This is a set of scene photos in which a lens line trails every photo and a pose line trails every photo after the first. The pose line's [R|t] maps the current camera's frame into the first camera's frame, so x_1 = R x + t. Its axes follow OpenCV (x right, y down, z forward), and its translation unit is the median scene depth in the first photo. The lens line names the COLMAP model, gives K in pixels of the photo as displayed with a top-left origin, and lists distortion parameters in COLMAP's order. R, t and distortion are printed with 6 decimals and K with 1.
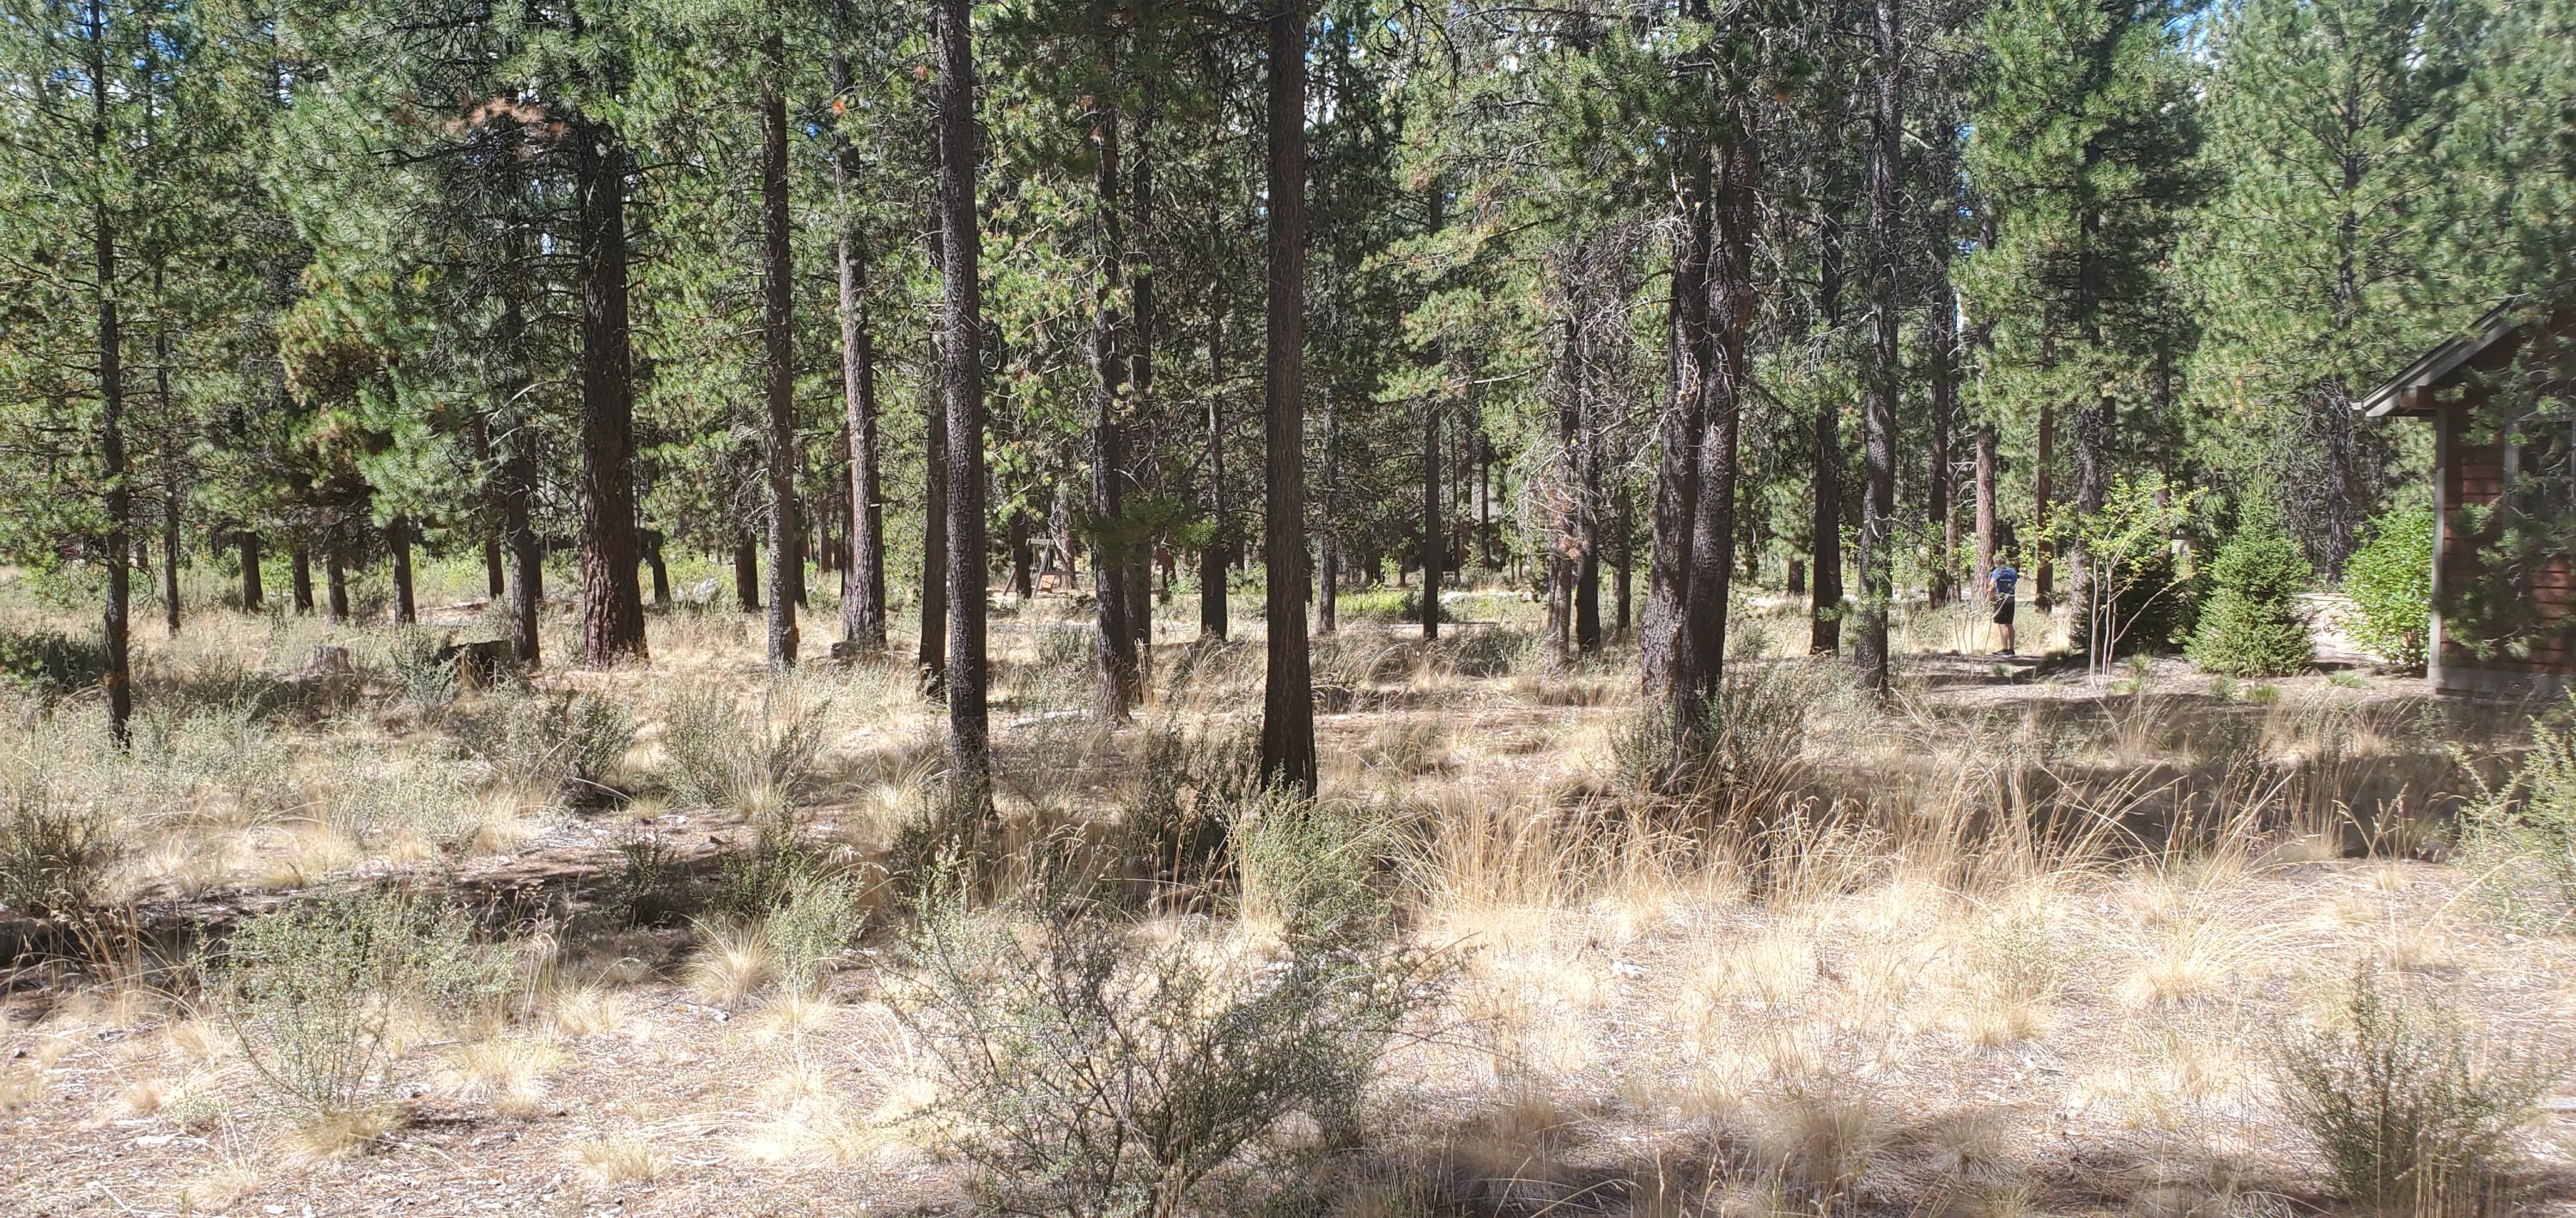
lens RADIAL K [[2782.9, 0, 1288.0], [0, 2782.9, 609.0], [0, 0, 1]] dist [0.110565, -0.003778]
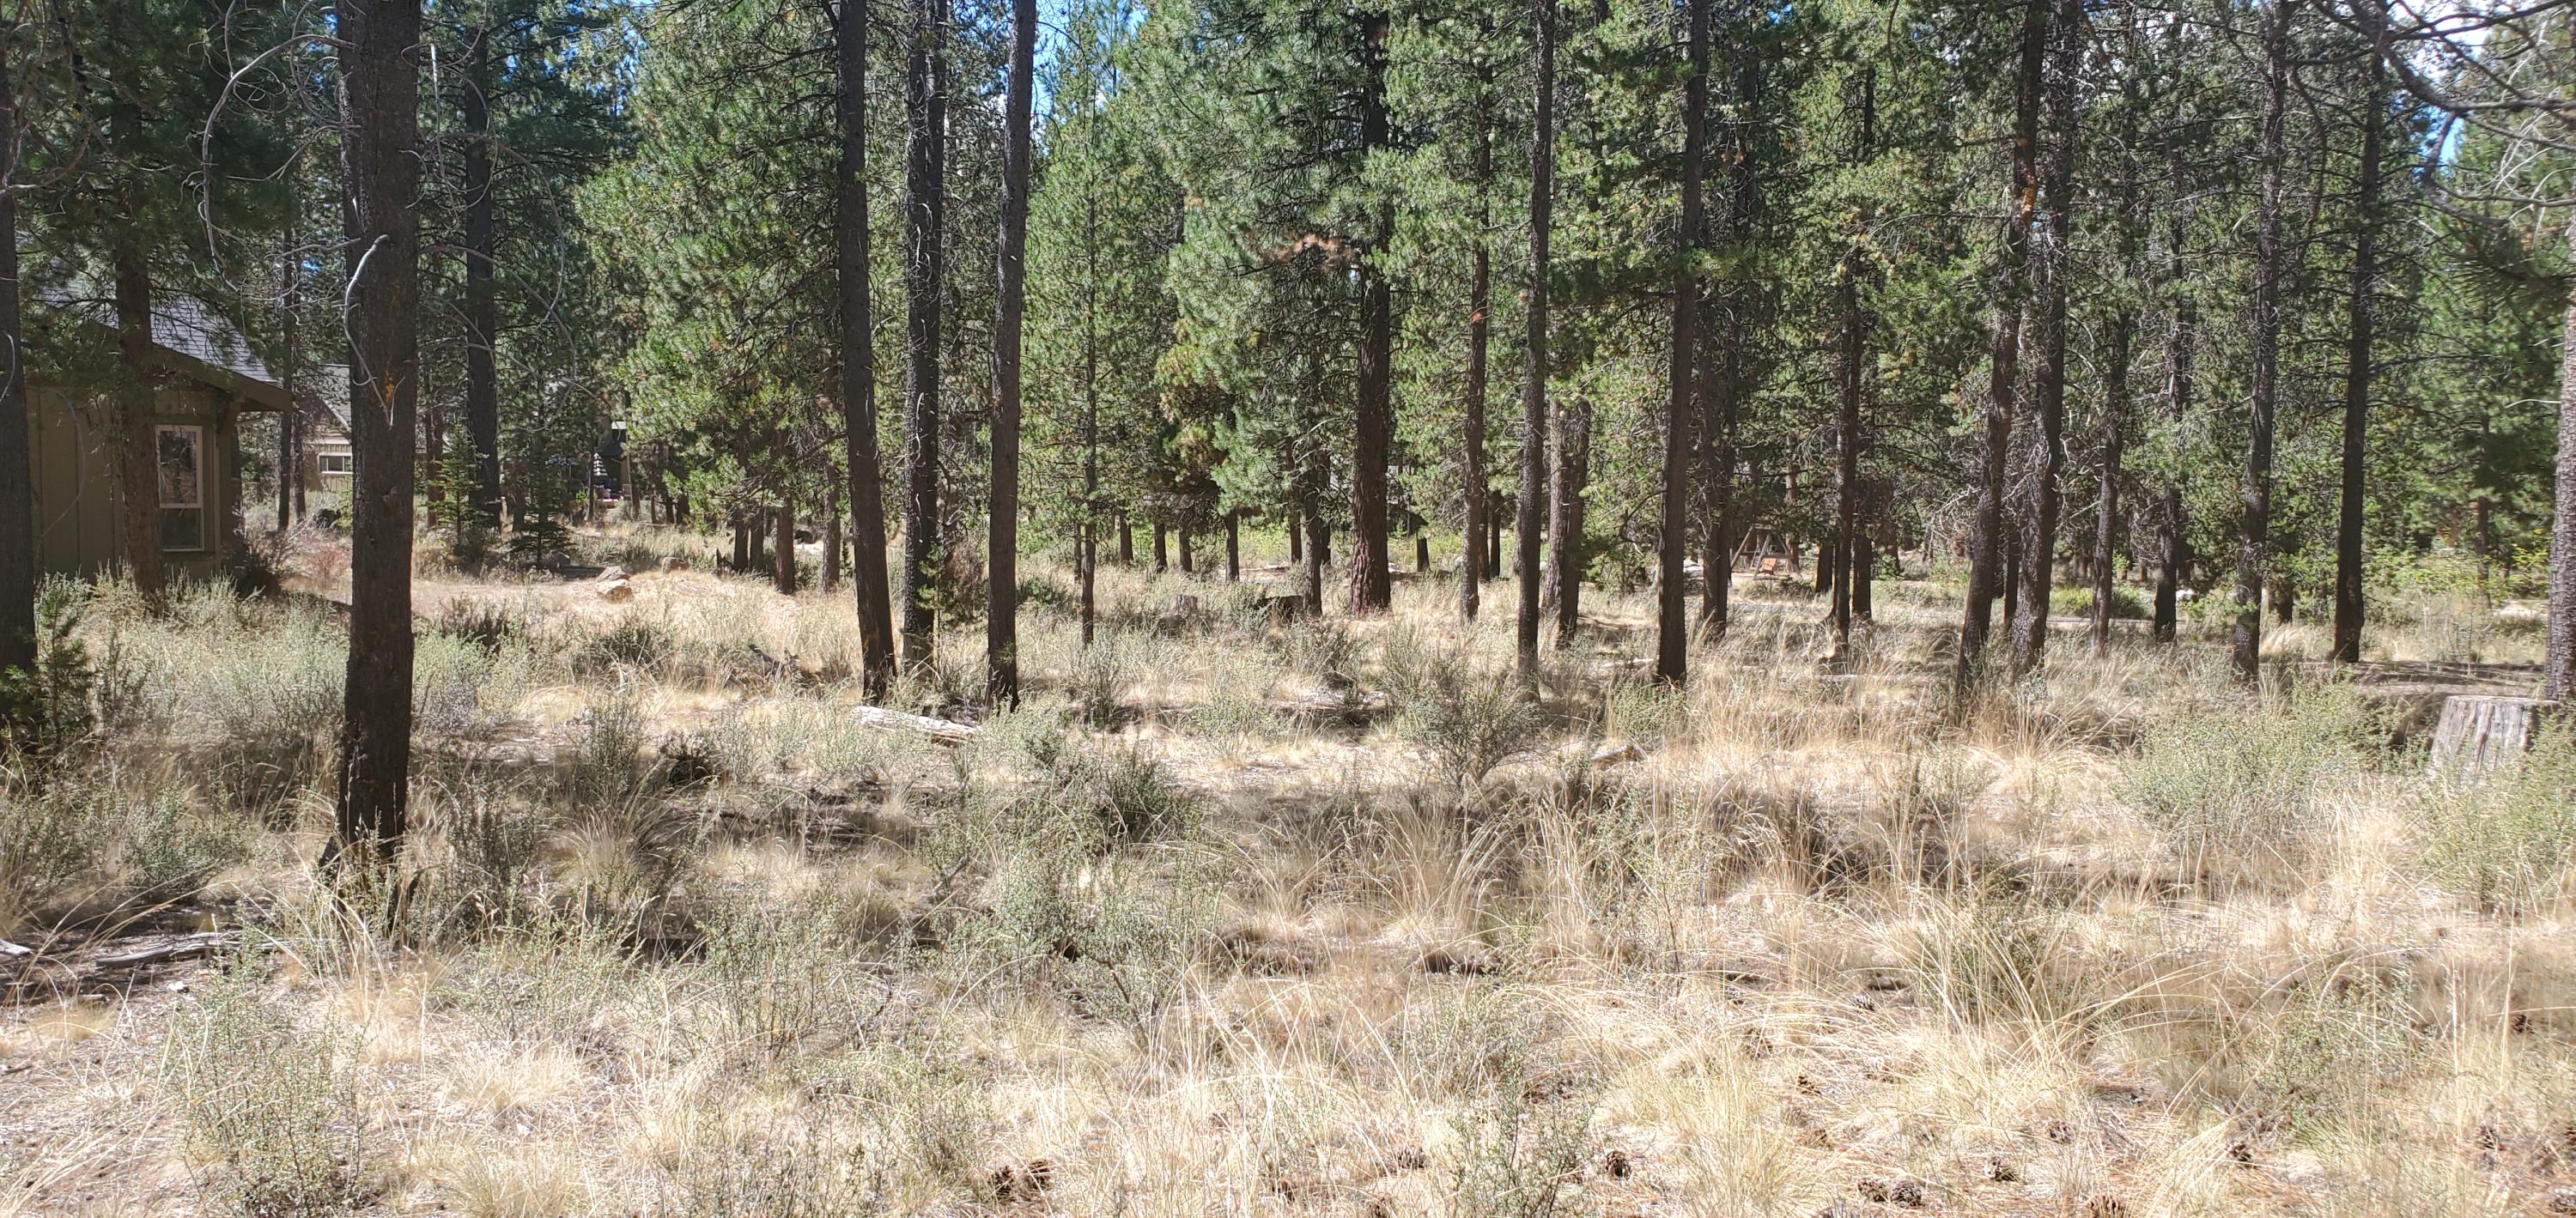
lens RADIAL K [[2782.9, 0, 1288.0], [0, 2782.9, 609.0], [0, 0, 1]] dist [0.110565, -0.003778]
pose [[0.960633, 0.041449, -0.274712, 0.110293], [-0.038474, 0.999128, 0.016209, -0.004821], [0.275144, -0.005001, 0.961390, -0.383429]]
